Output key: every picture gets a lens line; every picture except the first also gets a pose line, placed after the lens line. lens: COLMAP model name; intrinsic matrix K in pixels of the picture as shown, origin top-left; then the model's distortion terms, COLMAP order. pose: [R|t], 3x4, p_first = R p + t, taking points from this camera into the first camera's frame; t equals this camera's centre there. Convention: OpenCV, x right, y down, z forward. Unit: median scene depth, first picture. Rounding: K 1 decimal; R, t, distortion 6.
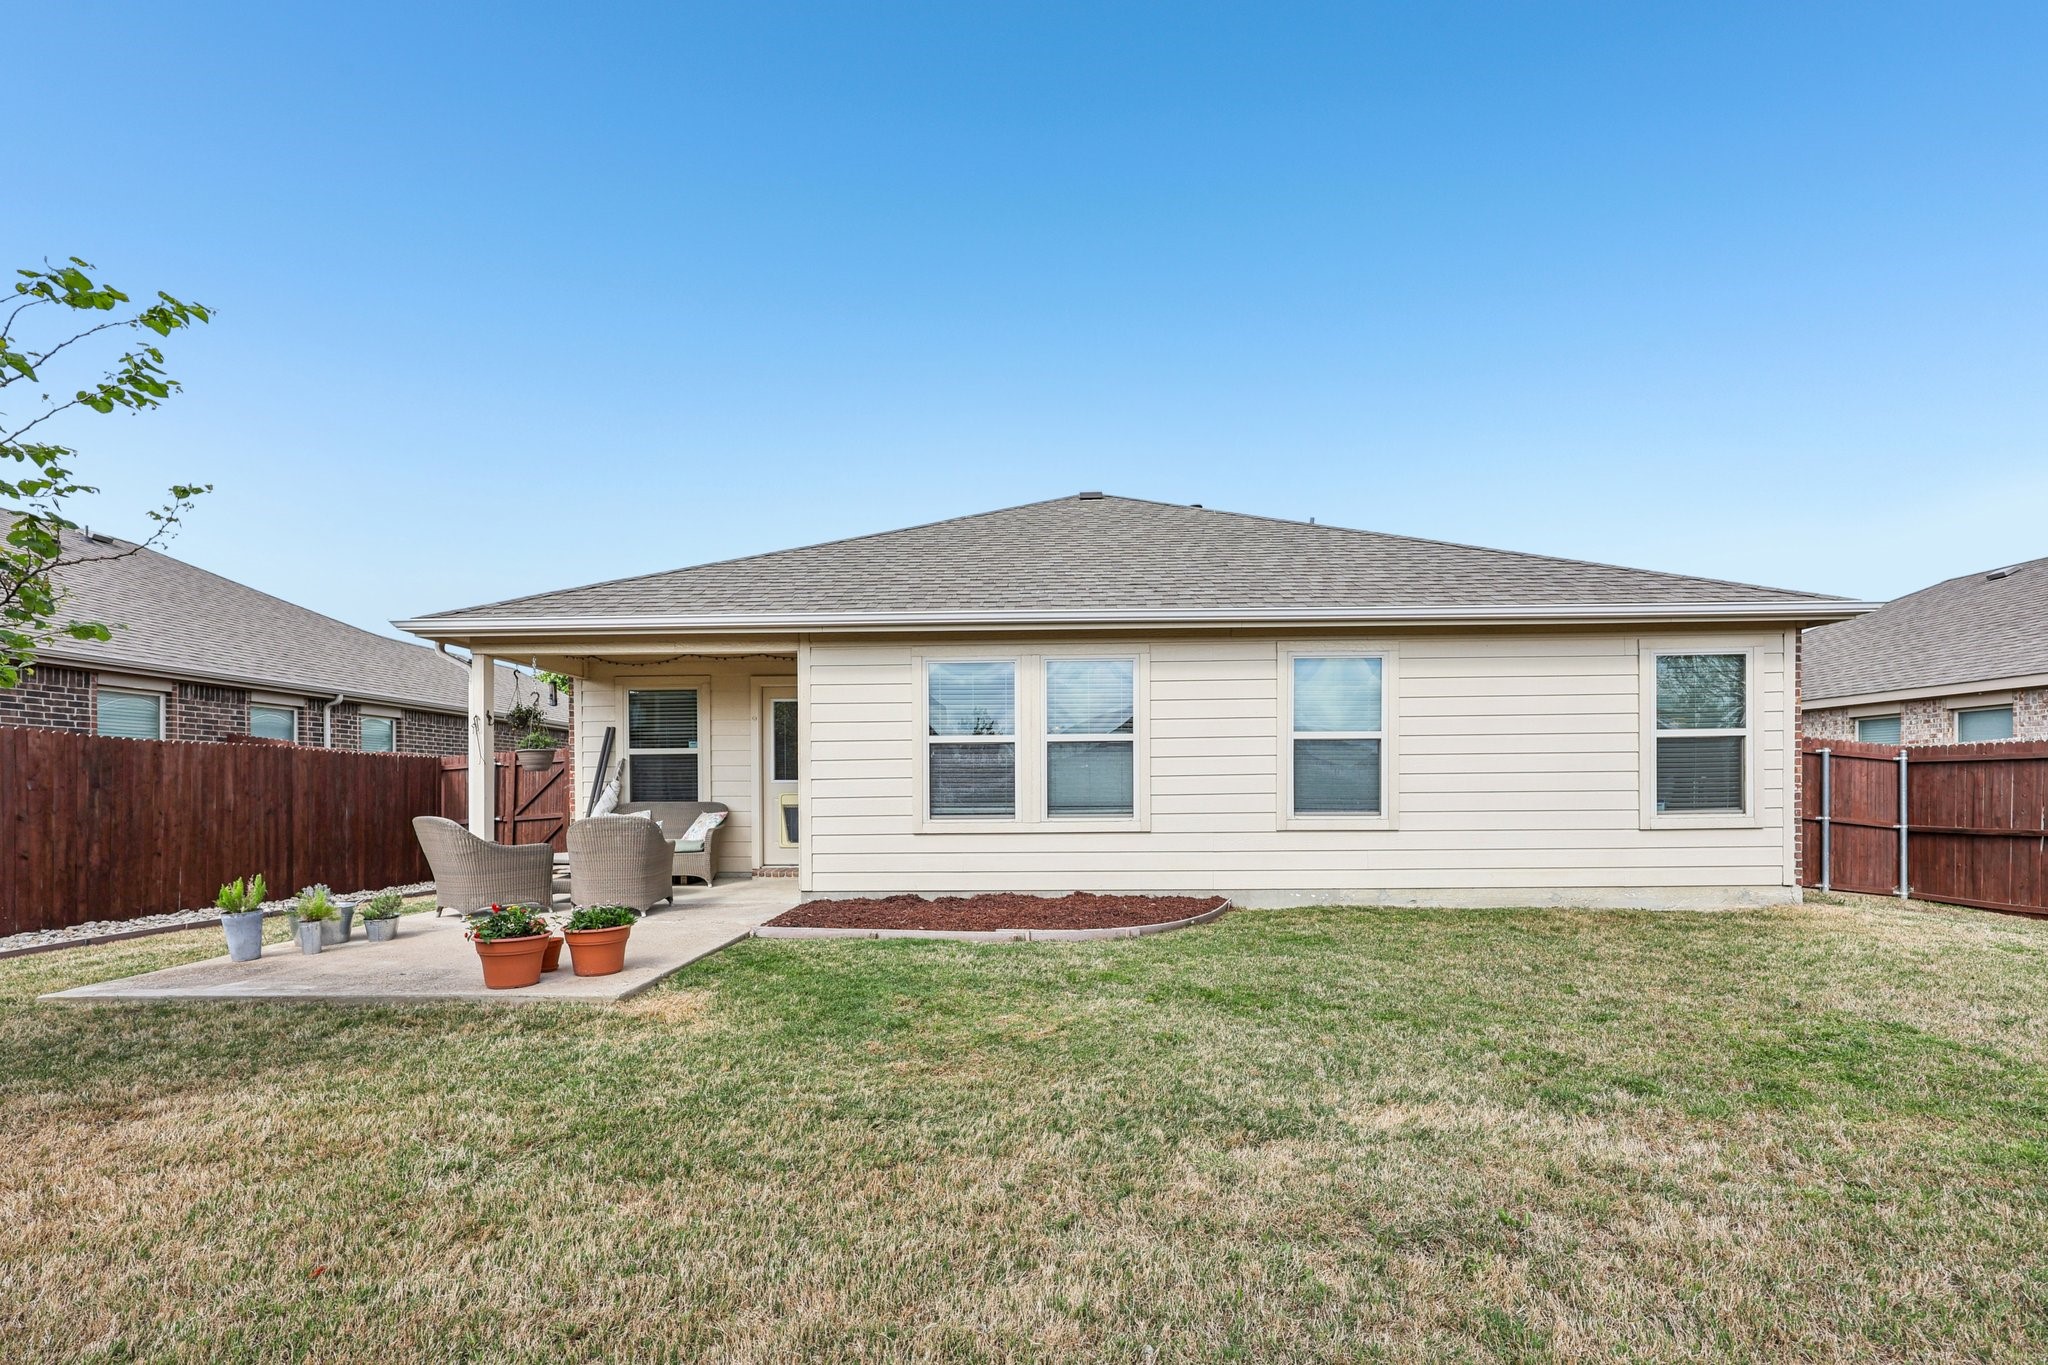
lens RADIAL K [[853.3, 0, 1006.1], [0, 853.3, 791.3], [0, 0, 1]] dist [0.003842, -0.000346]
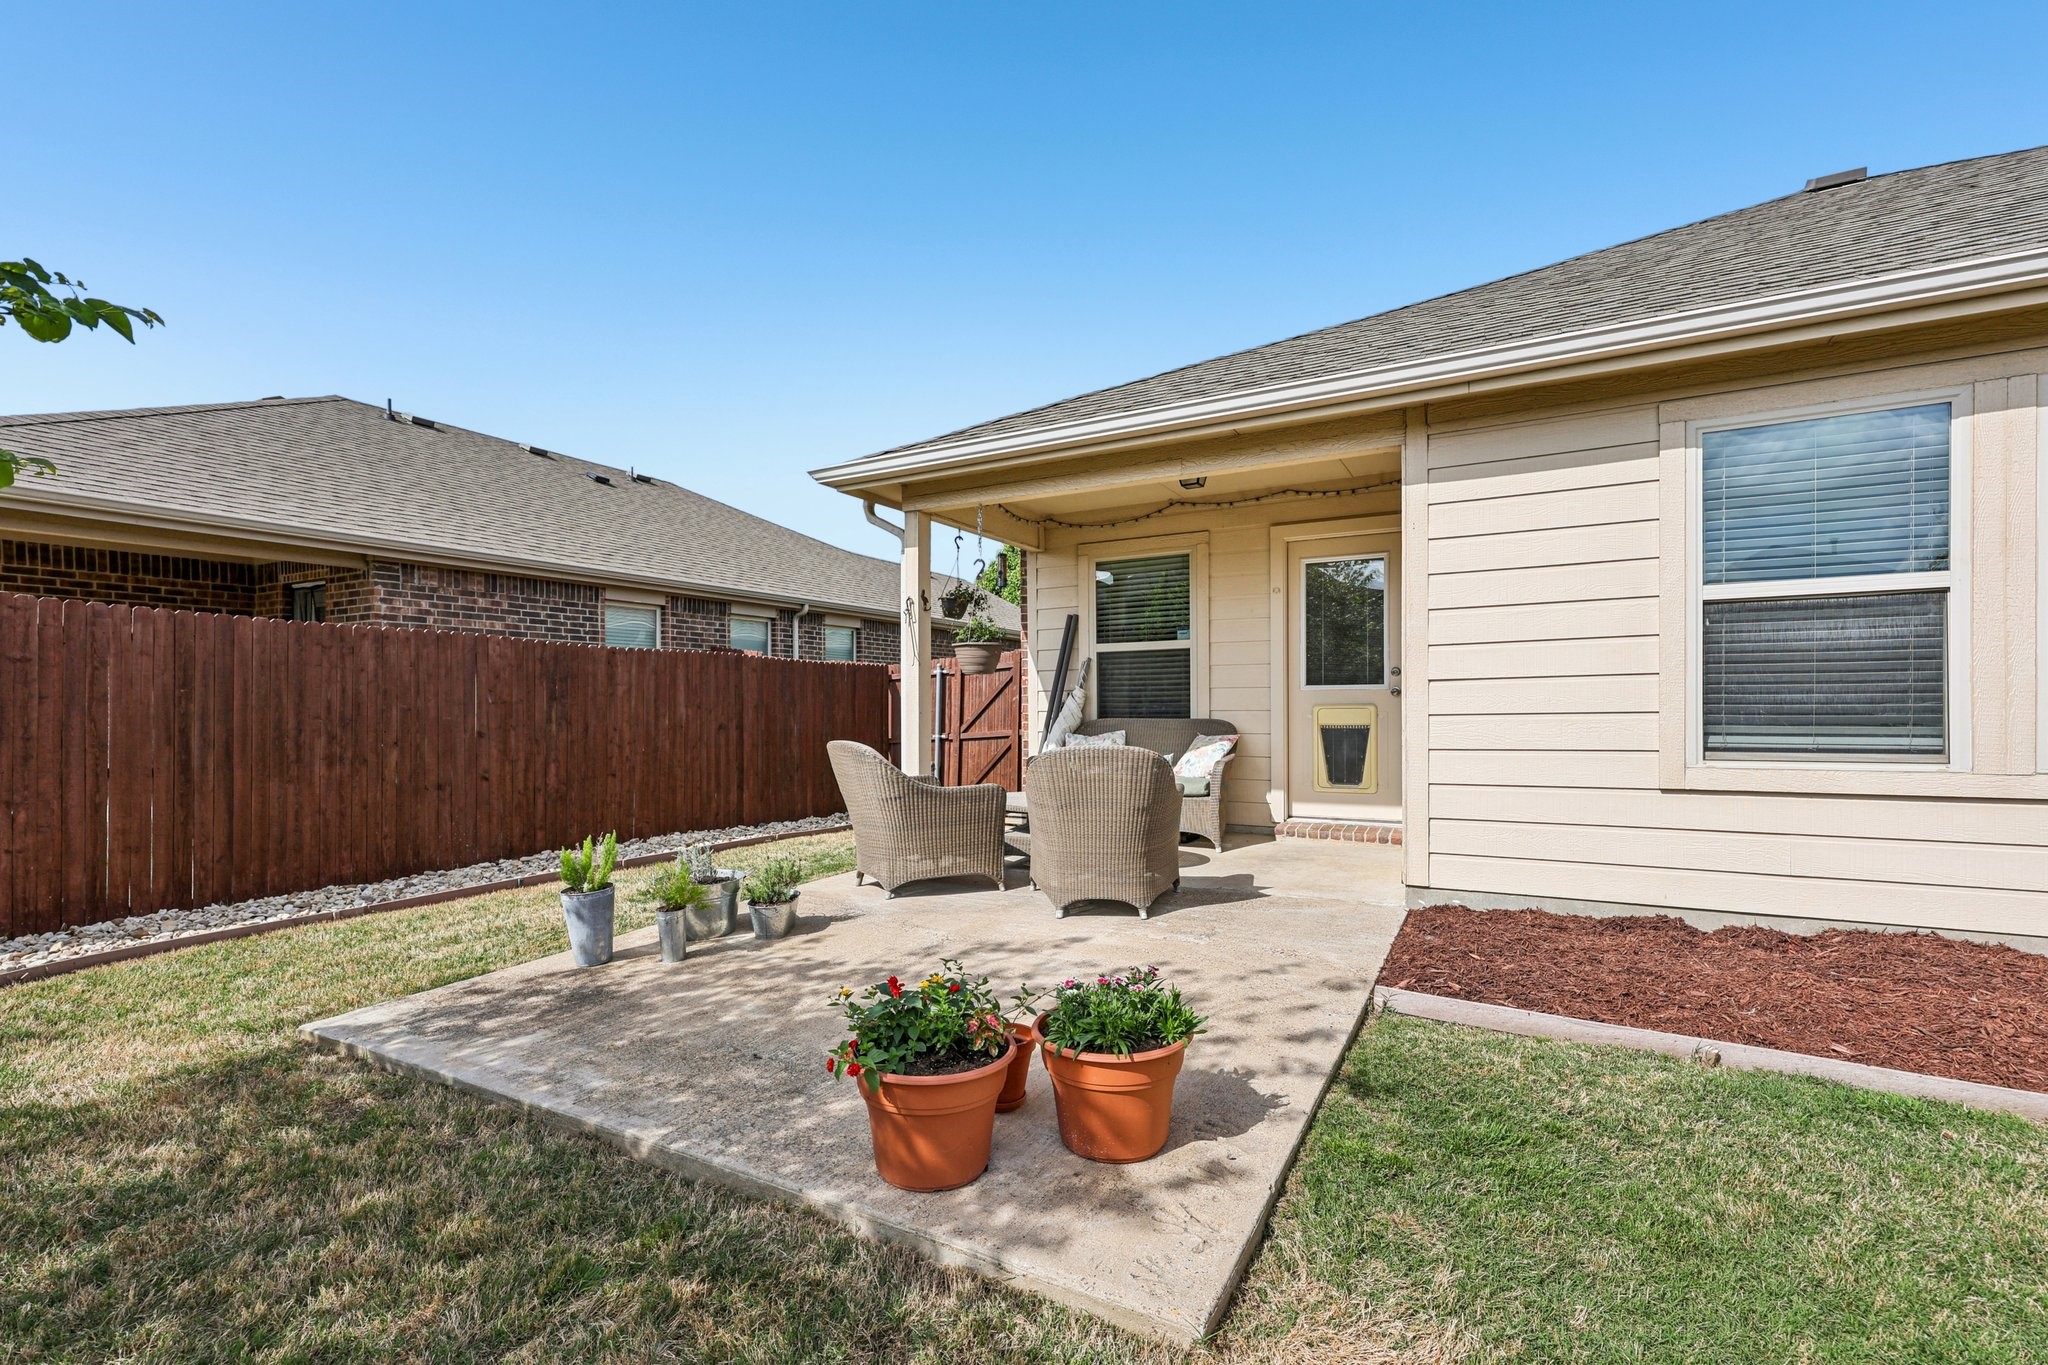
lens RADIAL K [[908.5, 0, 998.3], [0, 908.5, 693.6], [0, 0, 1]] dist [-0.001572, -0.001120]
pose [[0.883980, -0.007244, -0.467468, -0.197941], [0.002592, 0.999941, -0.010592, -0.000396], [0.467517, 0.008151, 0.883947, 0.361654]]
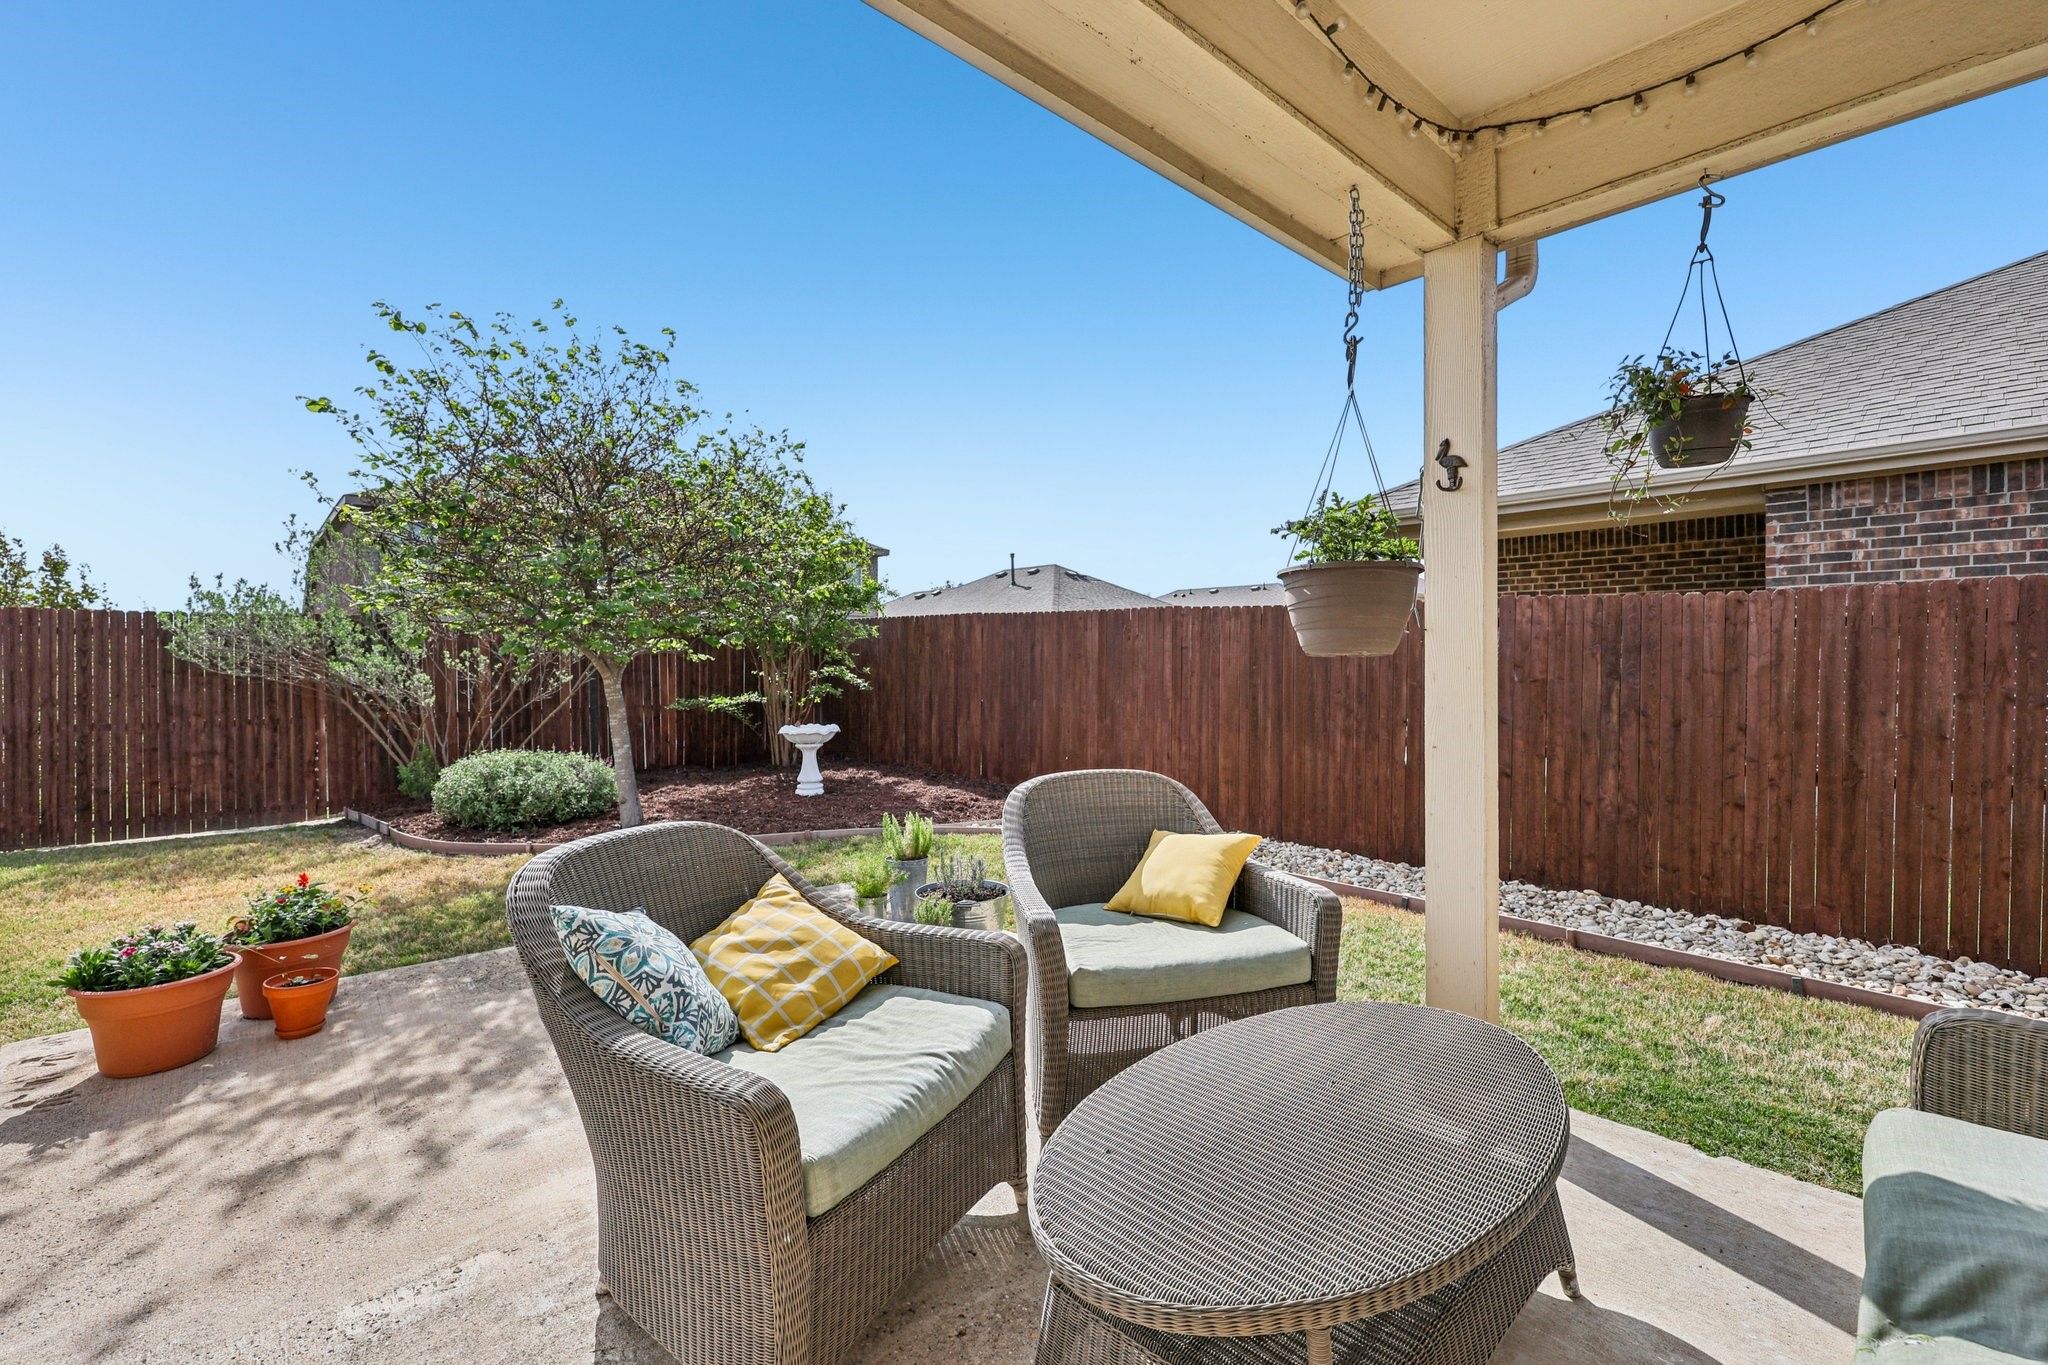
lens RADIAL K [[908.5, 0, 1072.9], [0, 908.5, 667.8], [0, 0, 1]] dist [-0.001572, -0.001120]
pose [[-0.713902, 0.013577, -0.700114, -0.309239], [0.004868, 0.999884, 0.014426, -0.022967], [0.700229, 0.006890, -0.713886, 1.143902]]
